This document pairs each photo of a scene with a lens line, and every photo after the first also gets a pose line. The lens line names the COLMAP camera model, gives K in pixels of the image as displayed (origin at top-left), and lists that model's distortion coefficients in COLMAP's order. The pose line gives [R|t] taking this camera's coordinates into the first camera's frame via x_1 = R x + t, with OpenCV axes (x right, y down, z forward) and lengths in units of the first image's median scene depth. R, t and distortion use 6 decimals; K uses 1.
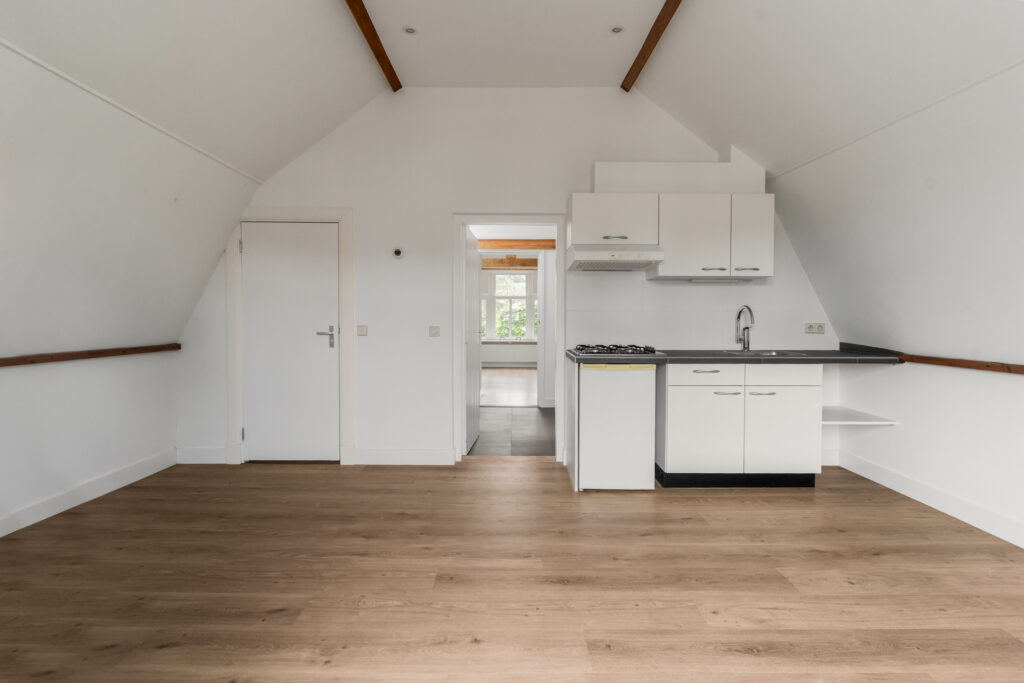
lens RADIAL K [[489.8, 0, 513.2], [0, 489.8, 335.0], [0, 0, 1]] dist [-0.000204, 0.000256]
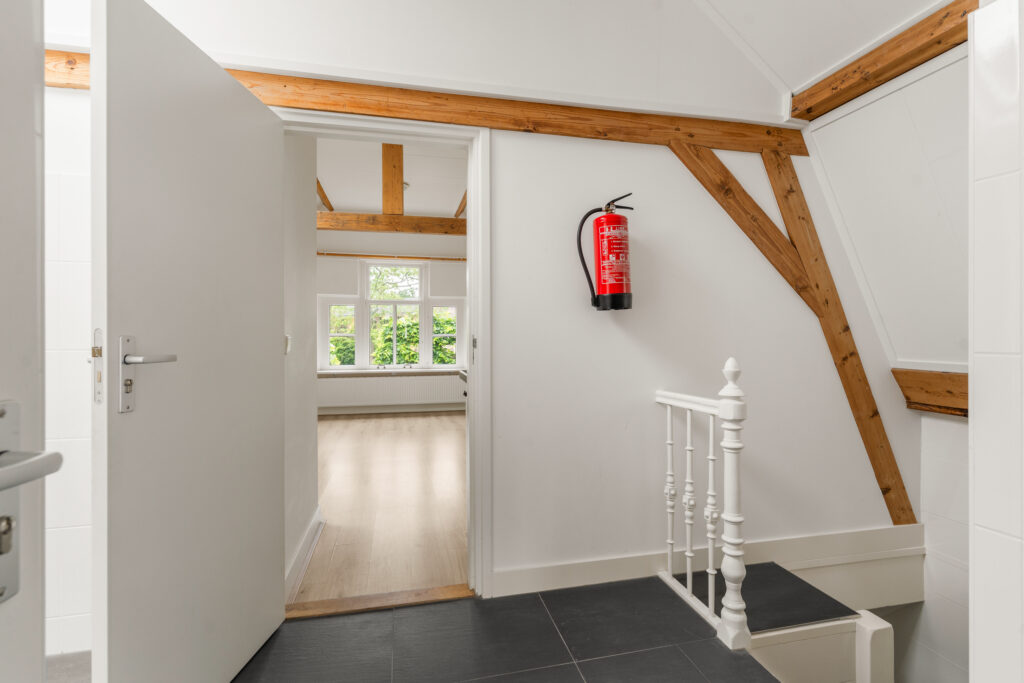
lens RADIAL K [[489.8, 0, 513.2], [0, 489.8, 335.0], [0, 0, 1]] dist [-0.000204, 0.000256]
pose [[0.974656, -0.004923, 0.223656, 0.007659], [0.012826, 0.999343, -0.033894, -0.037557], [-0.223342, 0.035904, 0.974079, 1.235177]]
